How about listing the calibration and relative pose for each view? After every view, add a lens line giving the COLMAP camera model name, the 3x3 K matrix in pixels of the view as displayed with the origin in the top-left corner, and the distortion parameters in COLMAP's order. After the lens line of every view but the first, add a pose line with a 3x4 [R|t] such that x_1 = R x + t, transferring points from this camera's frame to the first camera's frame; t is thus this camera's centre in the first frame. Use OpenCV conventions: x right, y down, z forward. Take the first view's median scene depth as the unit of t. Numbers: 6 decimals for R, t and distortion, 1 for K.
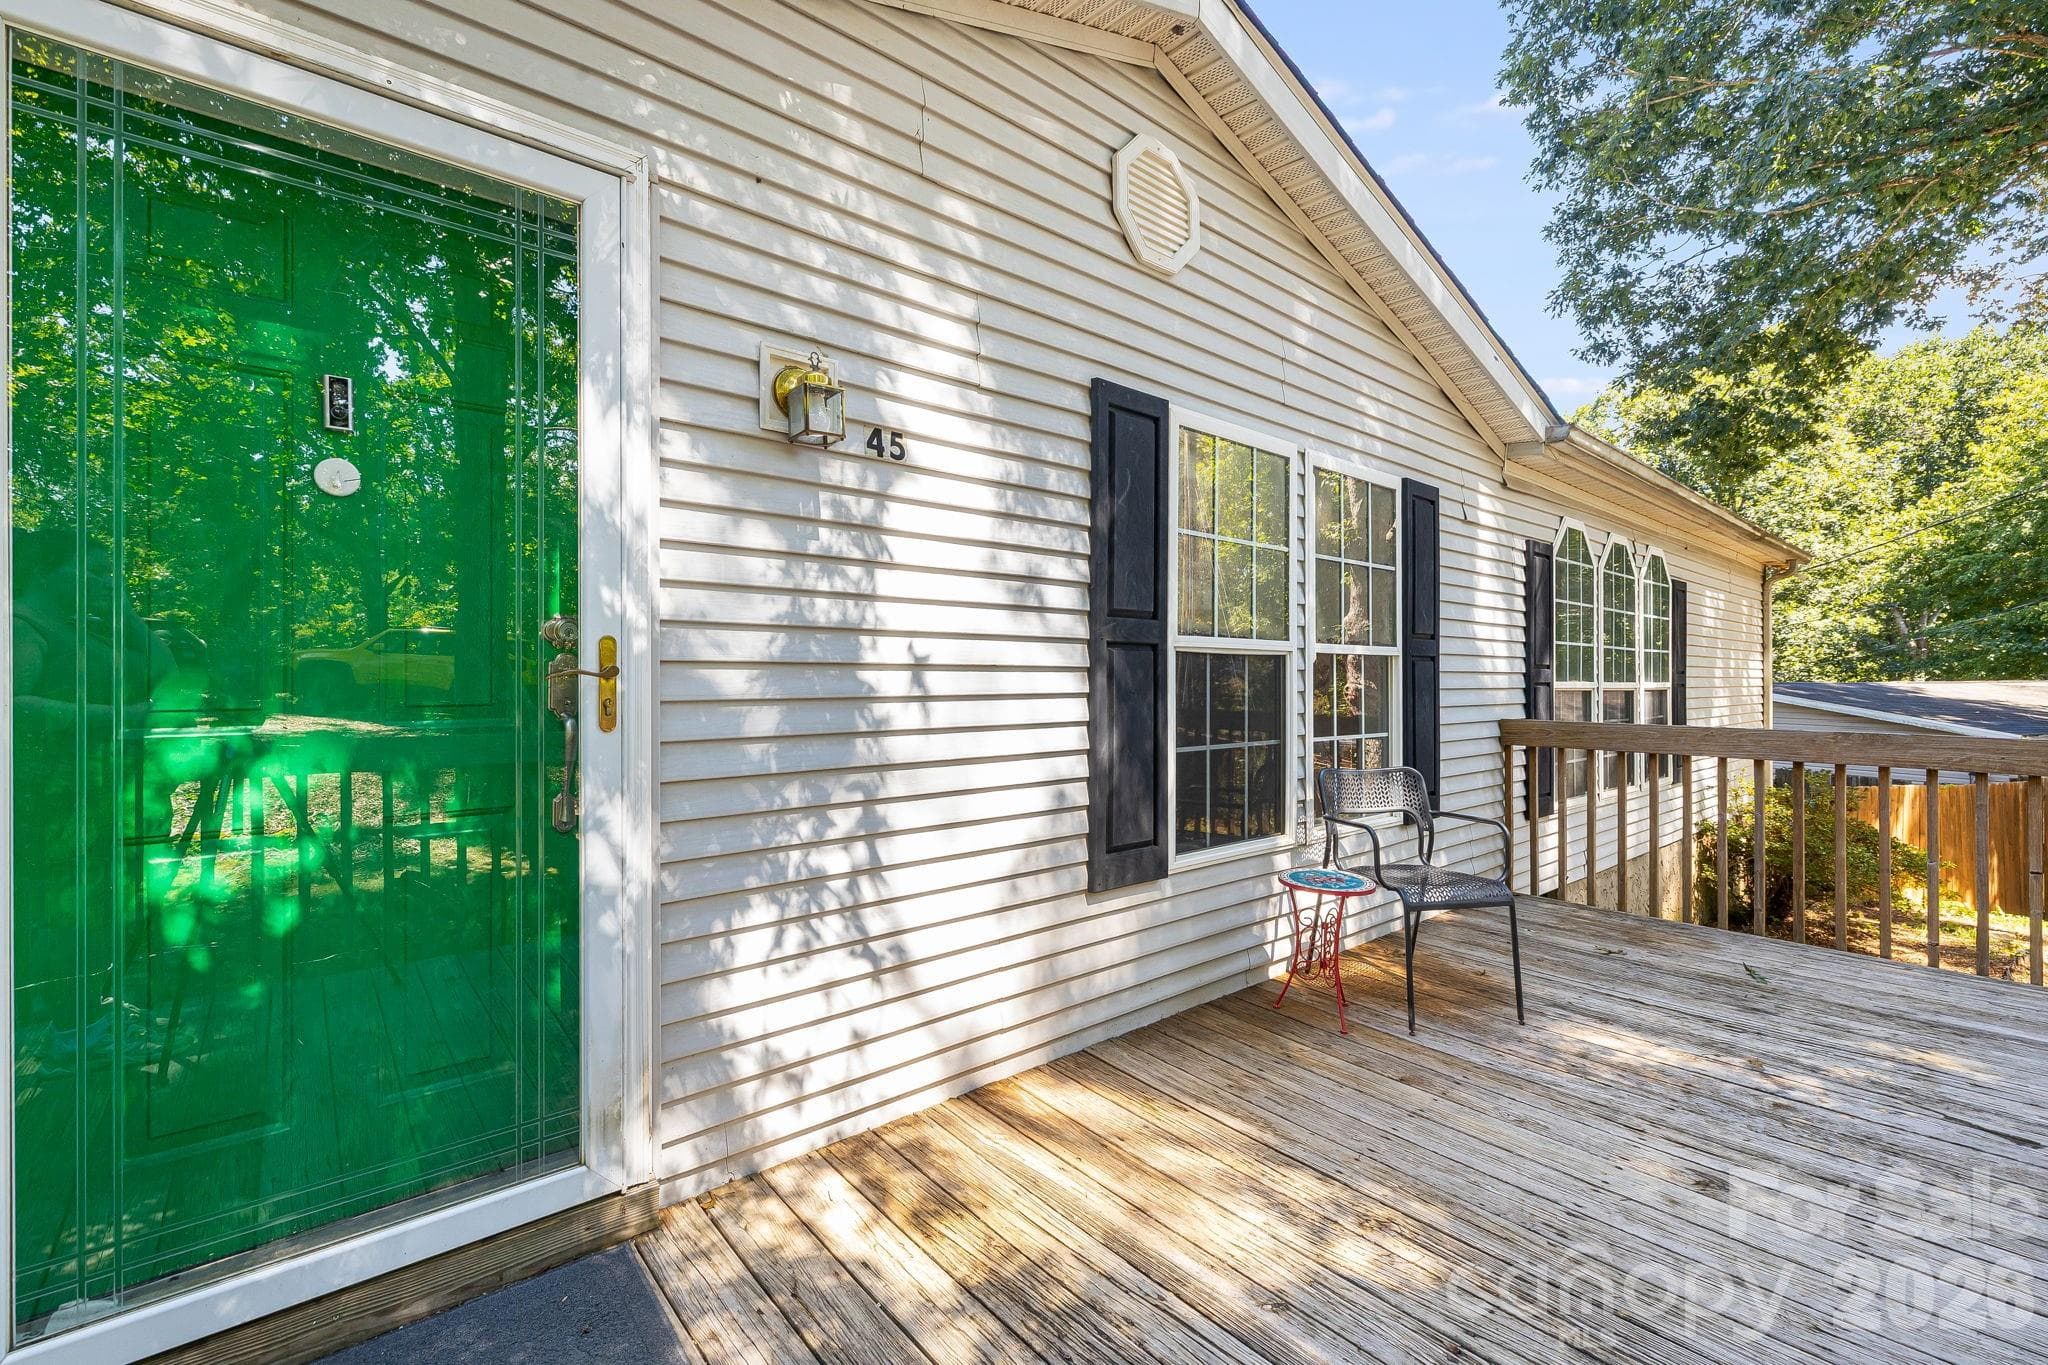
lens RADIAL K [[868.1, 0, 1010.3], [0, 868.1, 682.6], [0, 0, 1]] dist [-0.001156, 0.000169]
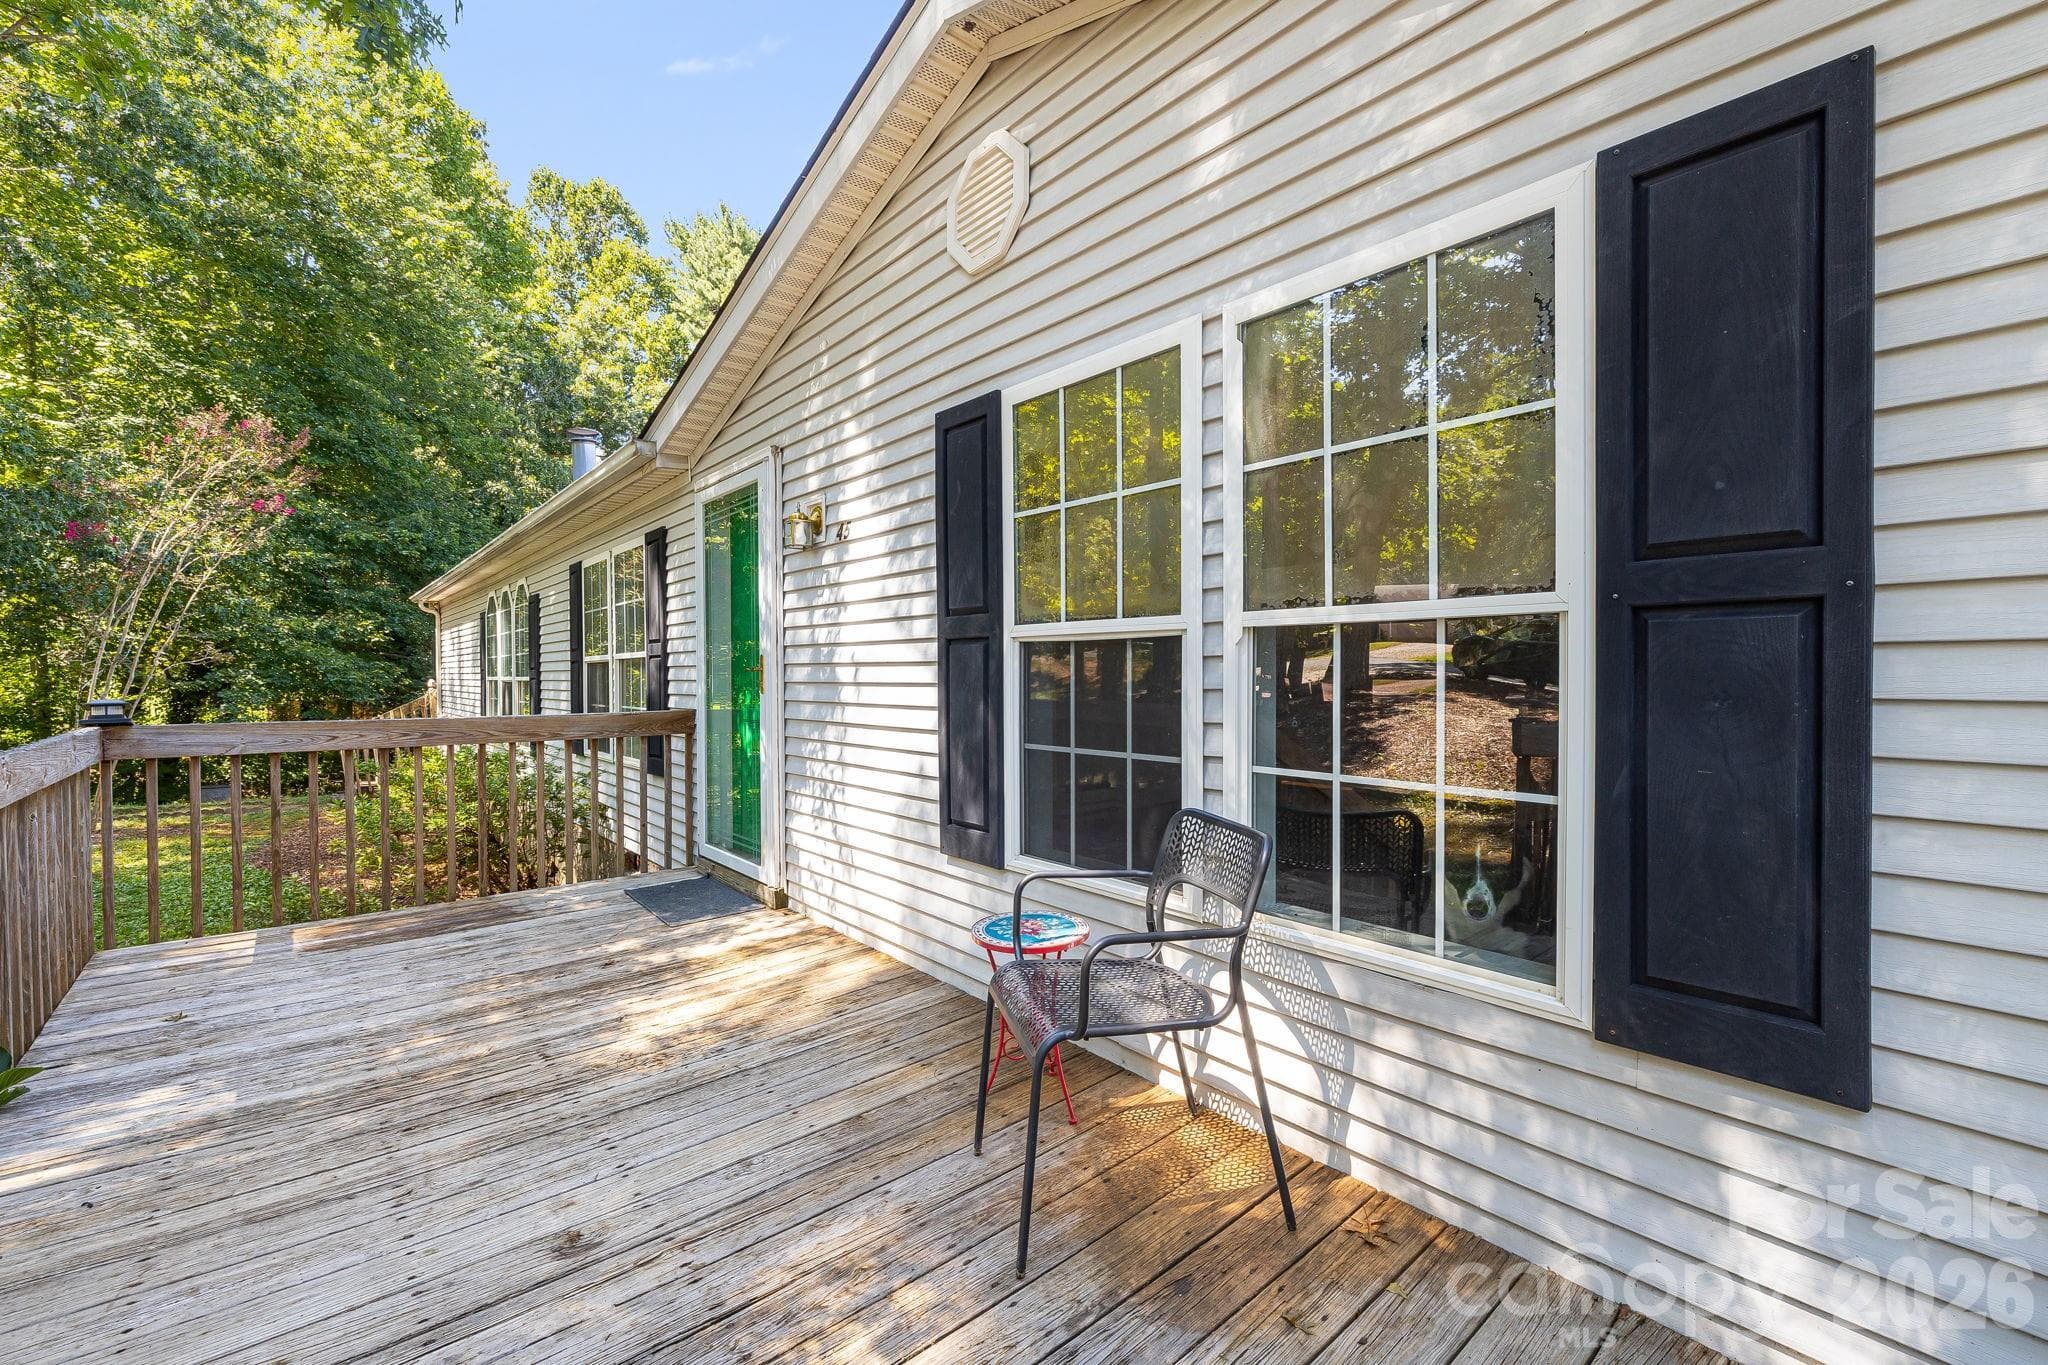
lens RADIAL K [[868.1, 0, 1010.3], [0, 868.1, 682.6], [0, 0, 1]] dist [-0.001156, 0.000169]
pose [[0.002096, 0.012837, -0.999915, 1.294802], [0.003960, 0.999910, 0.012845, -0.003568], [0.999990, -0.003987, 0.002045, 1.112627]]
